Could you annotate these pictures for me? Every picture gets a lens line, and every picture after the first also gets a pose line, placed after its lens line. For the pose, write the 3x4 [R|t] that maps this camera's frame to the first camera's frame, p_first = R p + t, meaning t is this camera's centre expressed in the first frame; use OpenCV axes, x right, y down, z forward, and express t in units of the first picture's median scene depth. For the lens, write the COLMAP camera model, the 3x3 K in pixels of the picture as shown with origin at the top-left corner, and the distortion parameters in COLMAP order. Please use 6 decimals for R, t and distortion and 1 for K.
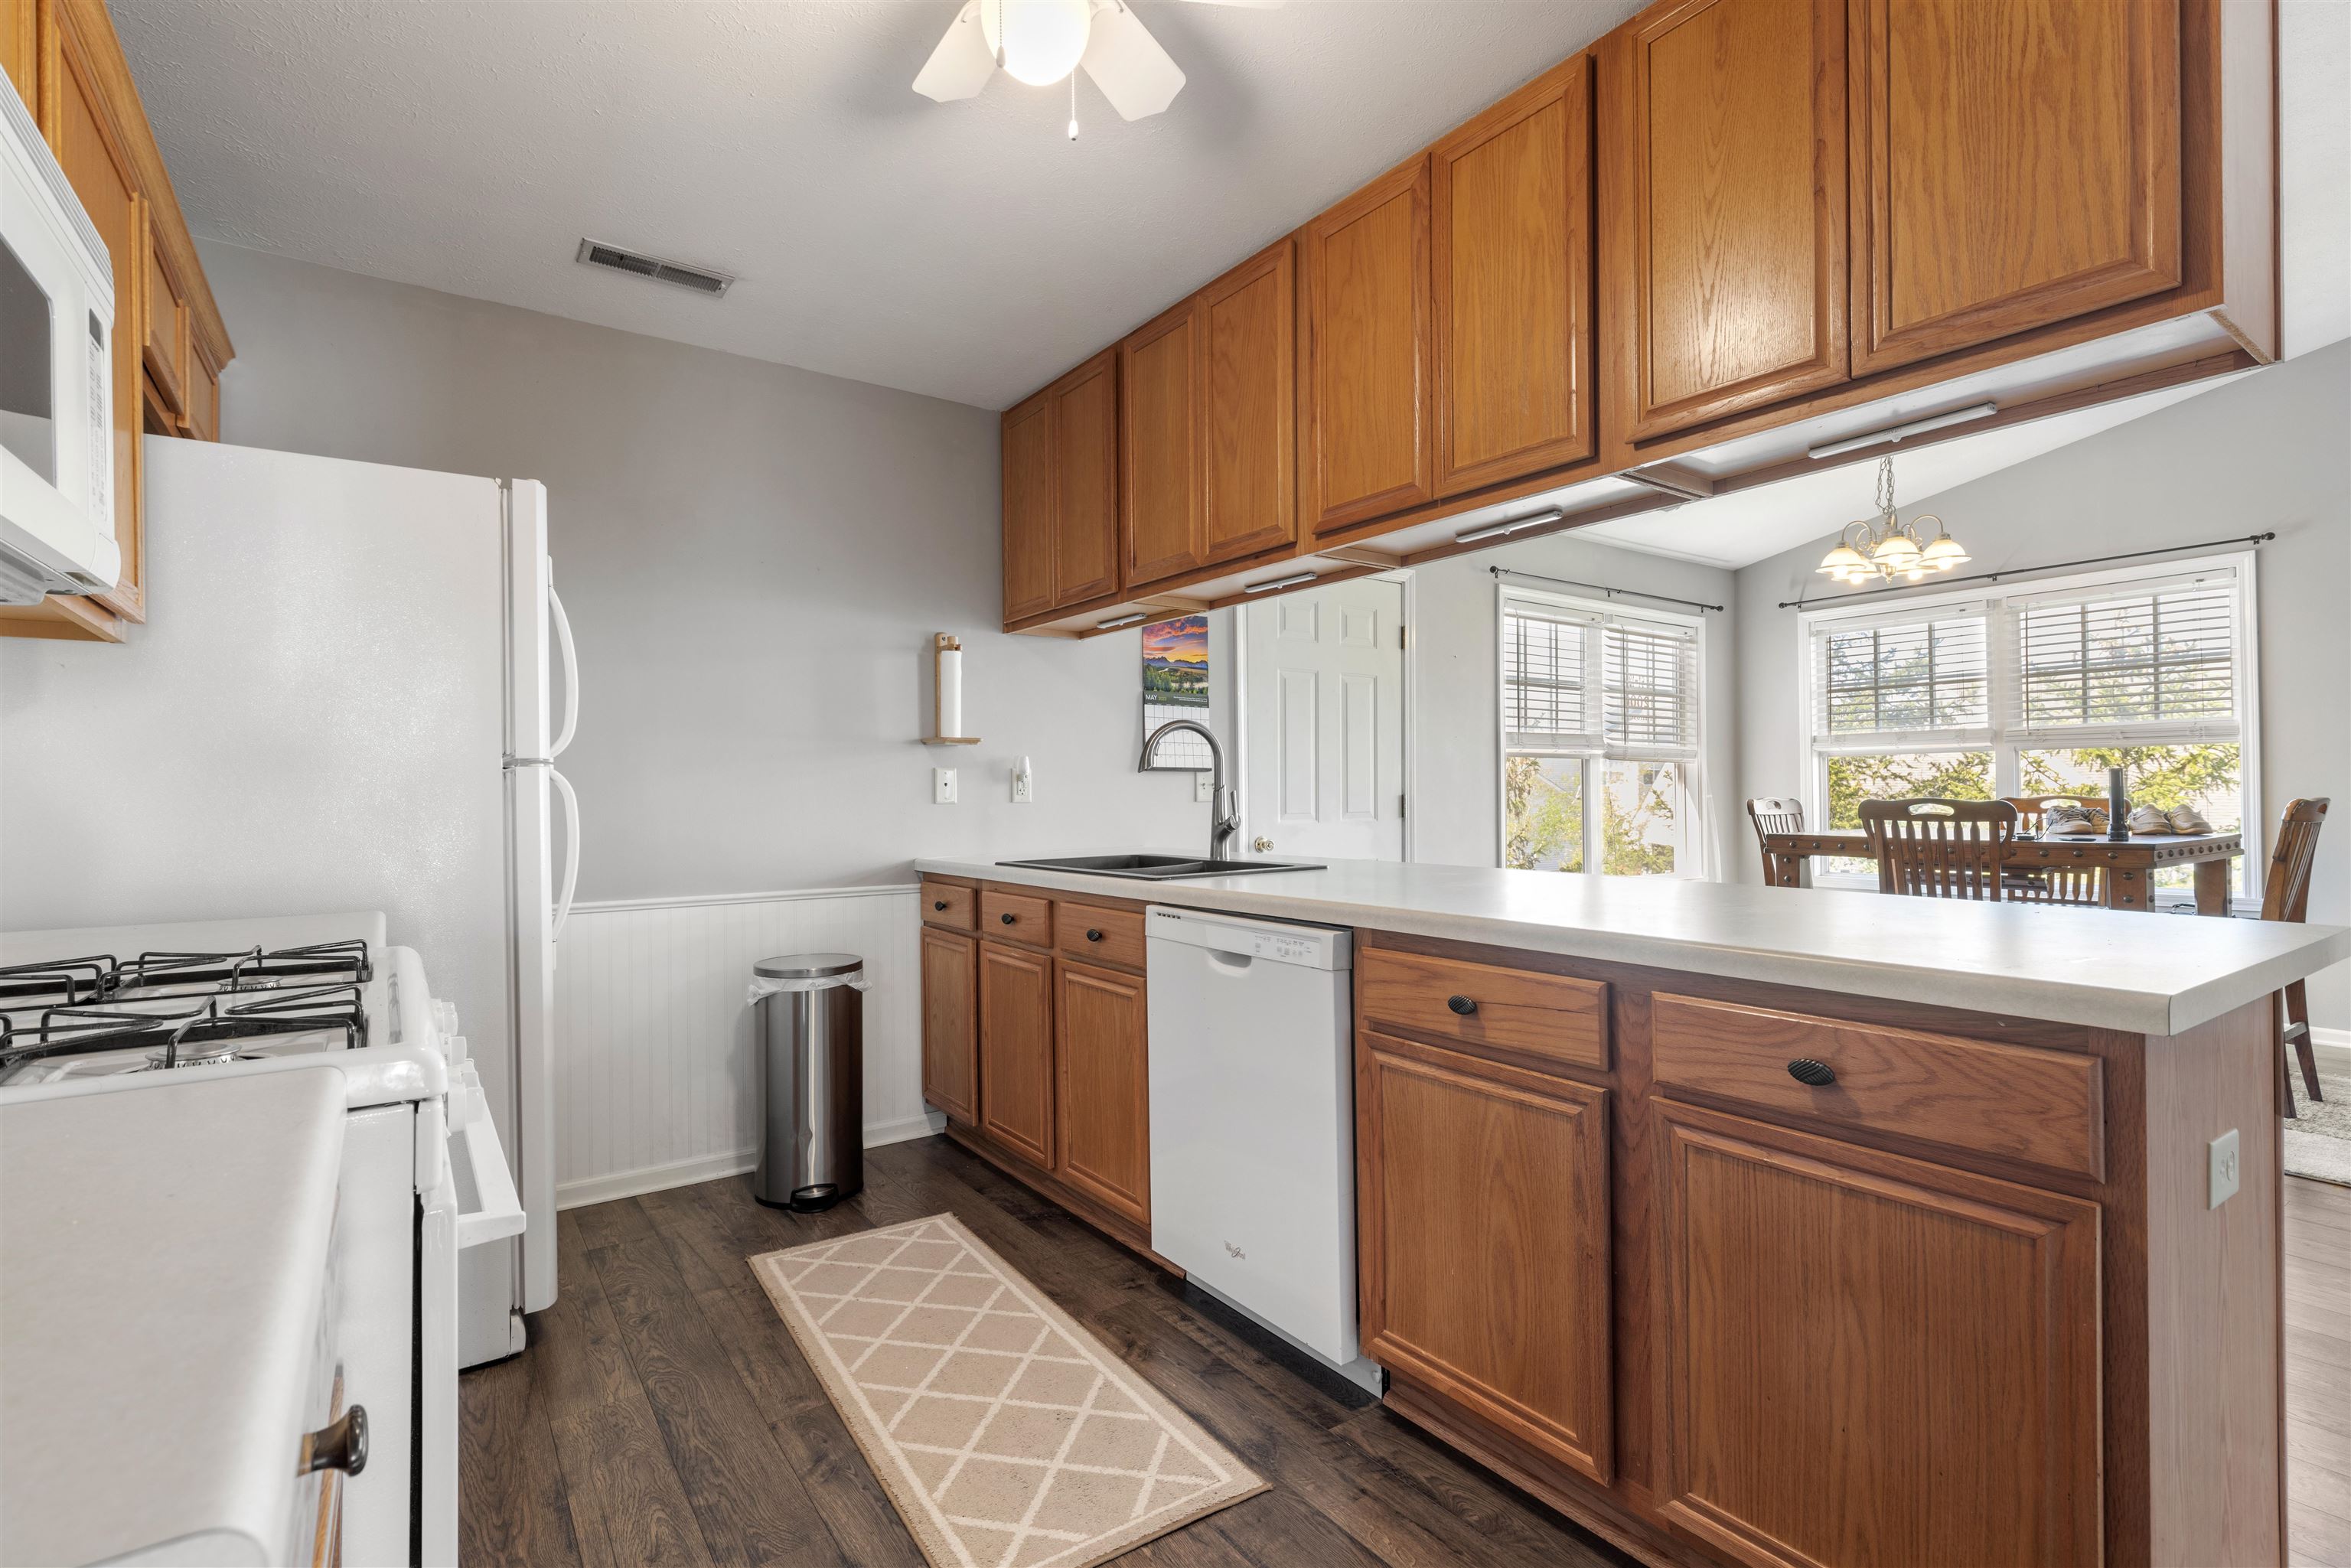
lens RADIAL K [[1081.0, 0, 1182.3], [0, 1081.0, 782.0], [0, 0, 1]] dist [0.011223, -0.000099]
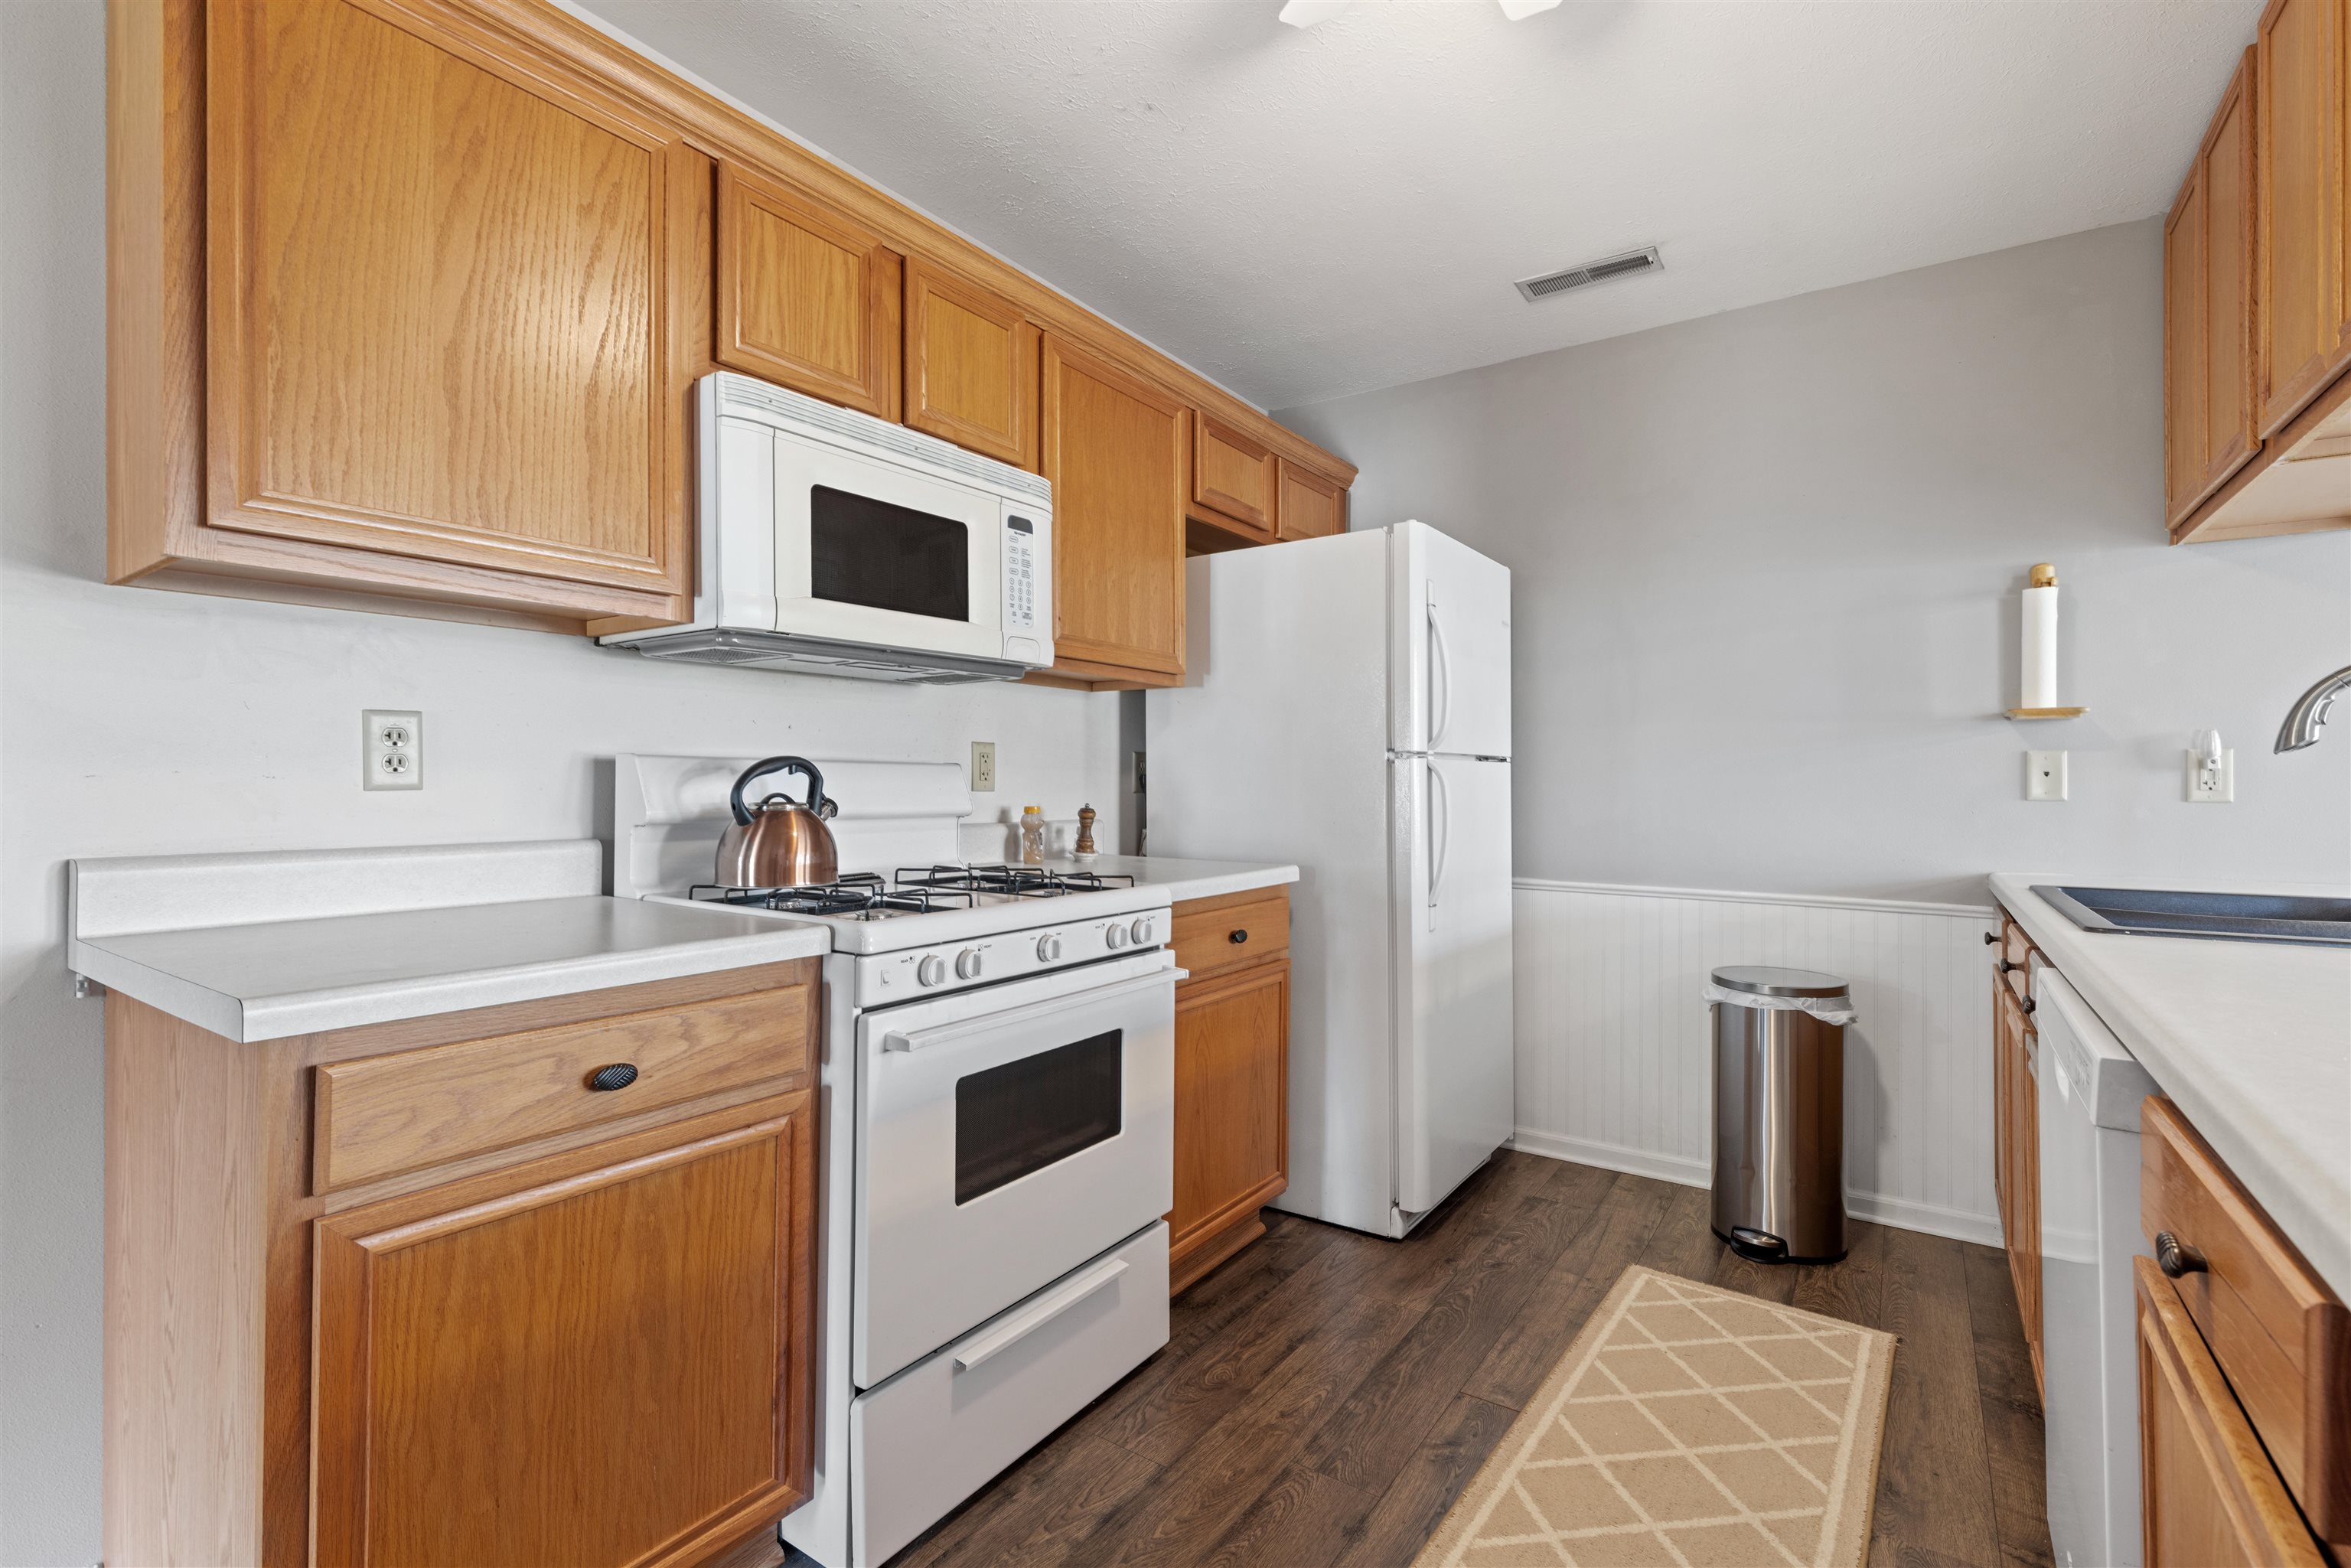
lens RADIAL K [[1081.0, 0, 1176.9], [0, 1081.0, 772.3], [0, 0, 1]] dist [0.011223, -0.000099]
pose [[0.340788, 0.000803, -0.940140, 0.368112], [0.002933, 0.999994, 0.001917, -0.002495], [0.940136, -0.003411, 0.340783, 0.290916]]
